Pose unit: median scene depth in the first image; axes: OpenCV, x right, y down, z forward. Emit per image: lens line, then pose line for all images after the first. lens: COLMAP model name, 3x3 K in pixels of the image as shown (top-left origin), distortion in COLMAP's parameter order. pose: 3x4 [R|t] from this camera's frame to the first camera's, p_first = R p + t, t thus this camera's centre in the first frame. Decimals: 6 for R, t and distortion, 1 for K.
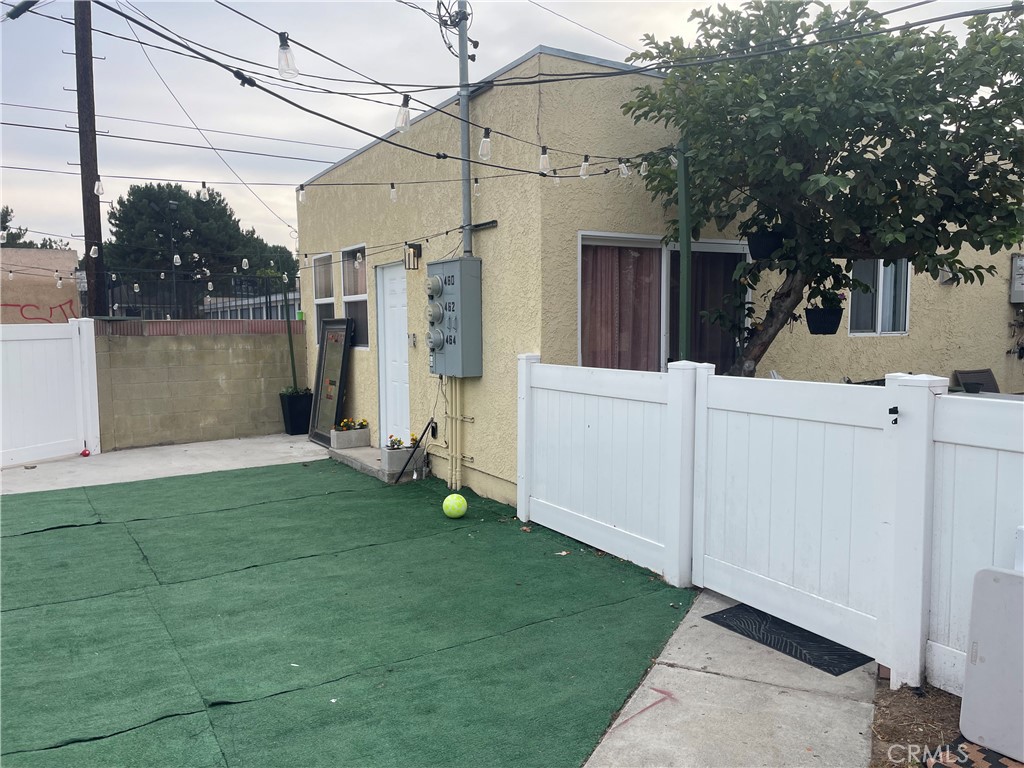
lens RADIAL K [[780.4, 0, 512.0], [0, 780.4, 384.0], [0, 0, 1]] dist [0.091286, -0.115788]
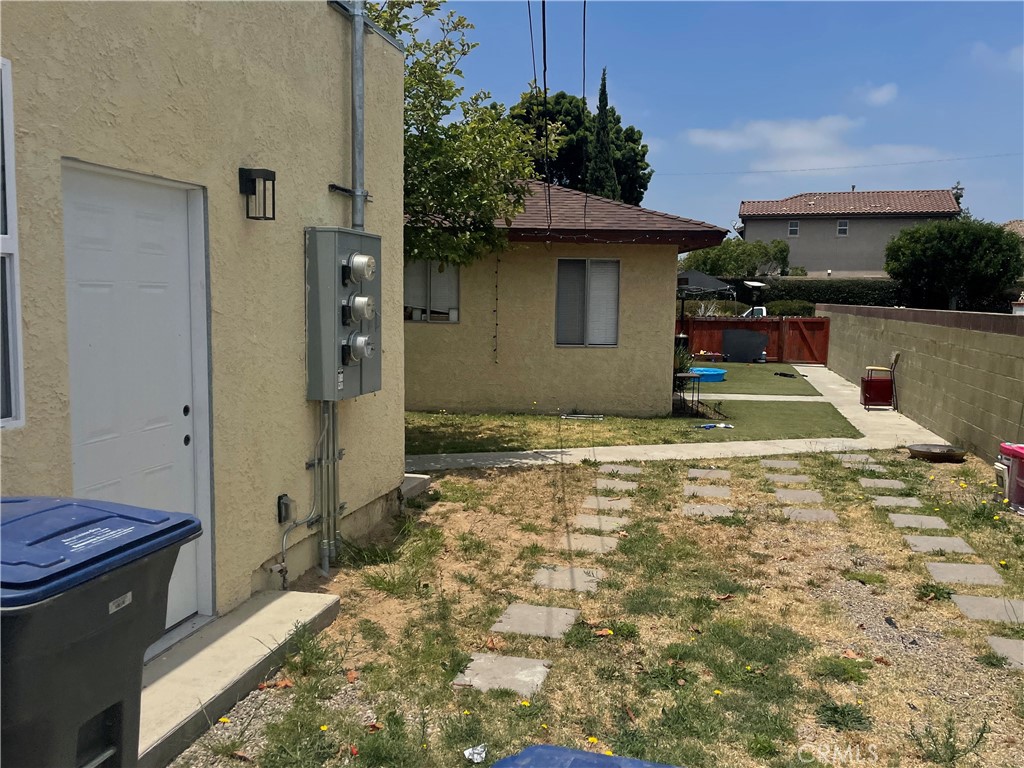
lens RADIAL K [[883.7, 0, 512.0], [0, 883.7, 384.0], [0, 0, 1]] dist [0.111193, -0.183289]
pose [[-0.723466, -0.072427, 0.686551, -1.231299], [0.044181, 0.987586, 0.150741, -0.228616], [-0.688945, 0.139388, -0.711284, 2.472502]]
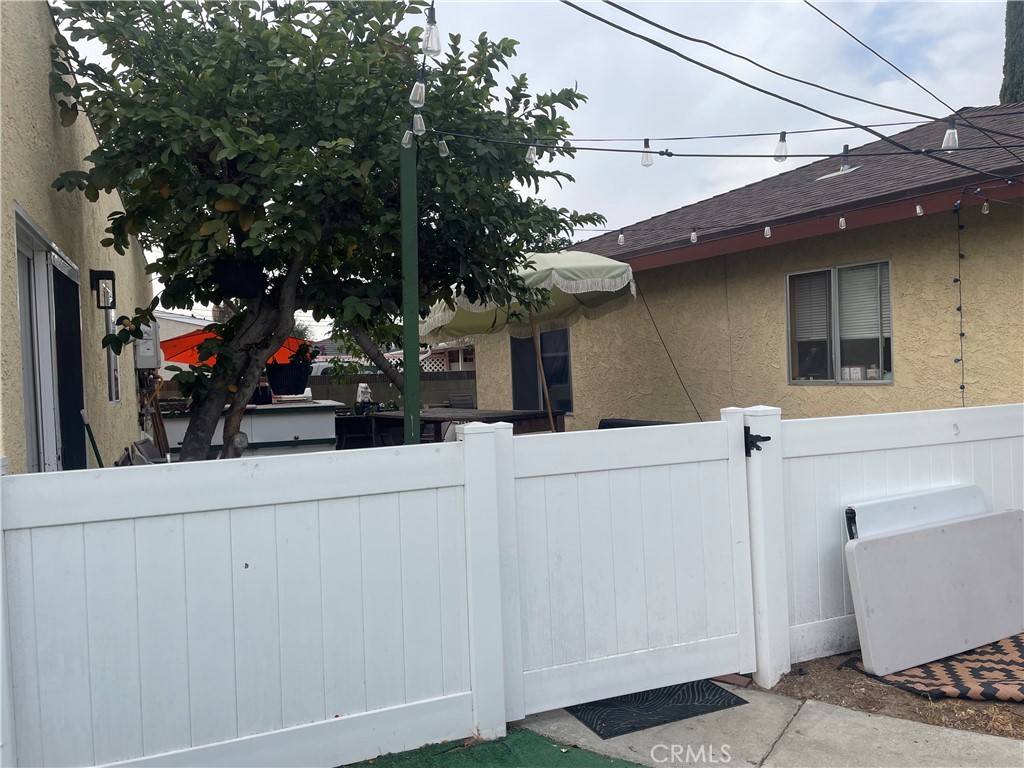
lens RADIAL K [[780.4, 0, 512.0], [0, 780.4, 384.0], [0, 0, 1]] dist [0.091286, -0.115788]
pose [[0.140002, -0.015138, 0.990036, -0.538050], [0.114065, 0.993473, -0.000940, -0.065360], [-0.983559, 0.113060, 0.140815, 0.917925]]
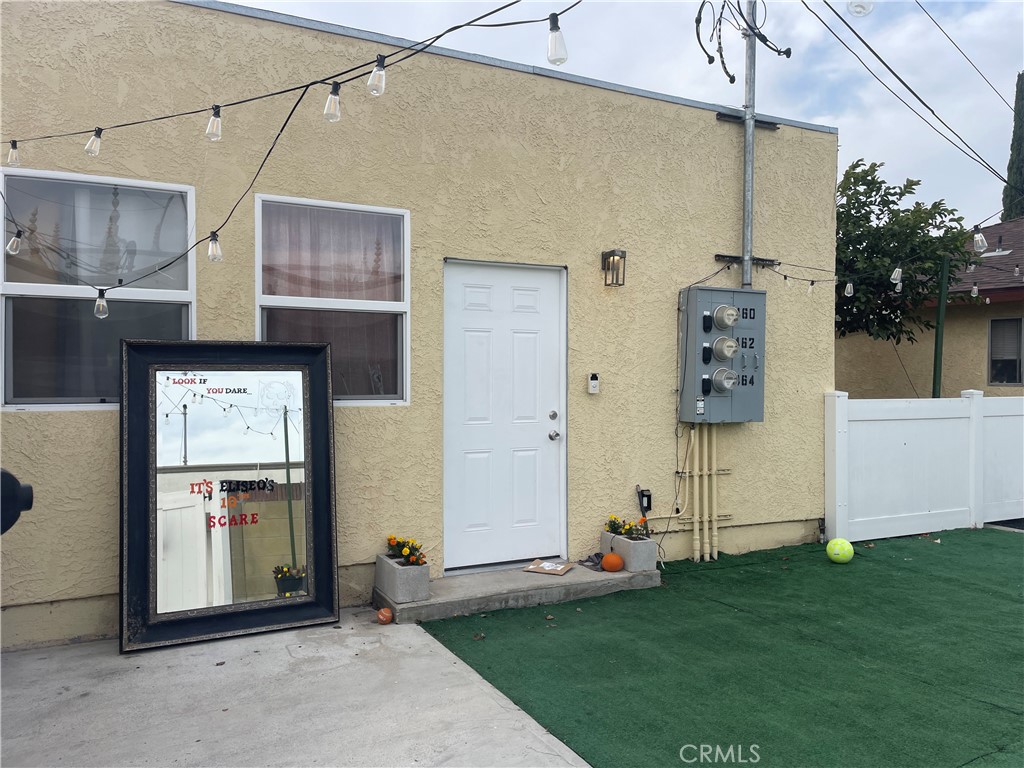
lens RADIAL K [[780.4, 0, 512.0], [0, 780.4, 384.0], [0, 0, 1]] dist [0.091286, -0.115788]
pose [[0.070450, -0.000416, 0.997515, -1.612988], [0.073740, 0.997266, -0.004792, -0.111465], [-0.994786, 0.073895, 0.070288, 1.971709]]
